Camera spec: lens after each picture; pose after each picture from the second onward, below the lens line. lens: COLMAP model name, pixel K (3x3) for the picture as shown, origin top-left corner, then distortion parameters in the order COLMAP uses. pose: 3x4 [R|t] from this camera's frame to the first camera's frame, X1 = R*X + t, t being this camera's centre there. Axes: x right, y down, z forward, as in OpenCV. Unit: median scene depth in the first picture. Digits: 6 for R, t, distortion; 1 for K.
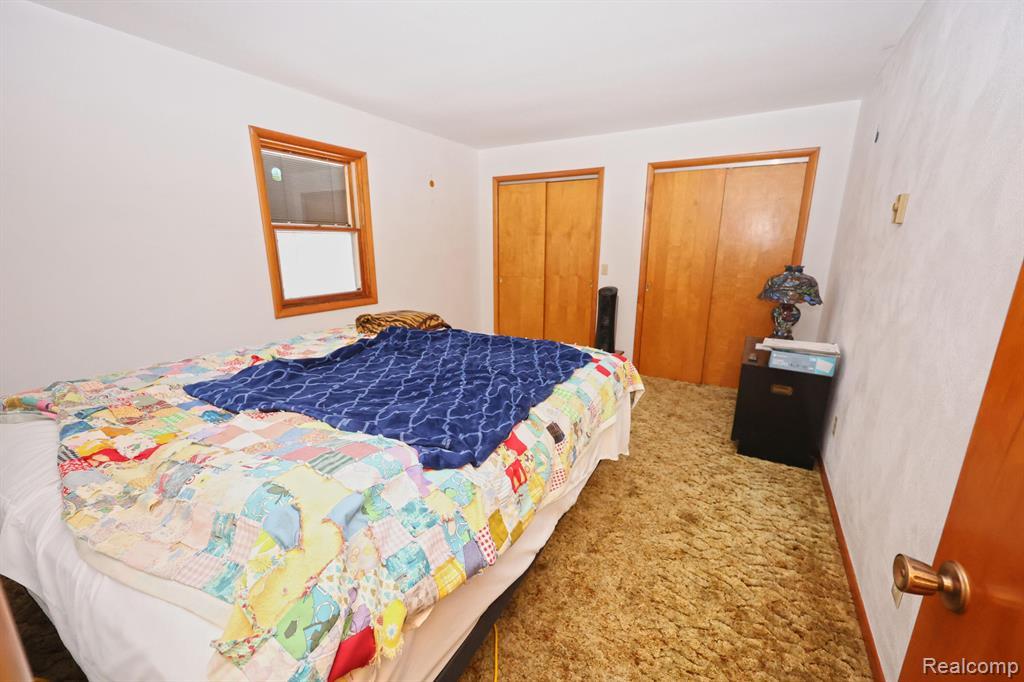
lens RADIAL K [[410.4, 0, 509.8], [0, 410.4, 343.0], [0, 0, 1]] dist [0.002007, 0.000477]
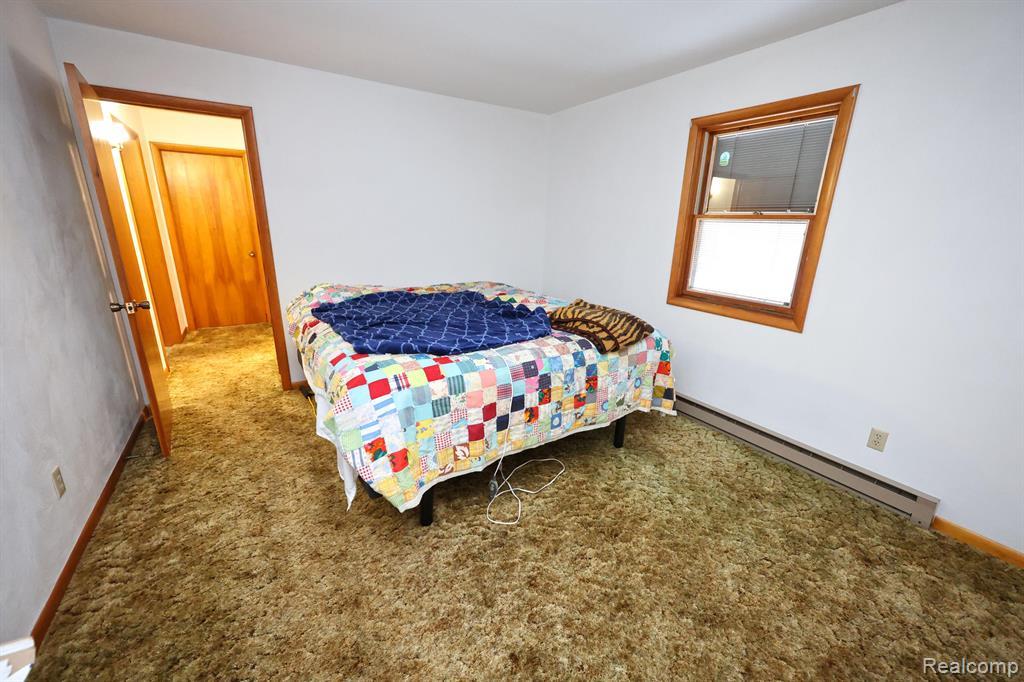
lens RADIAL K [[410.4, 0, 509.8], [0, 410.4, 343.0], [0, 0, 1]] dist [0.002007, 0.000477]
pose [[-0.455551, 0.241519, -0.856821, 0.497068], [-0.239059, 0.893949, 0.379086, -0.246572], [0.857511, 0.377523, -0.349502, 0.958274]]
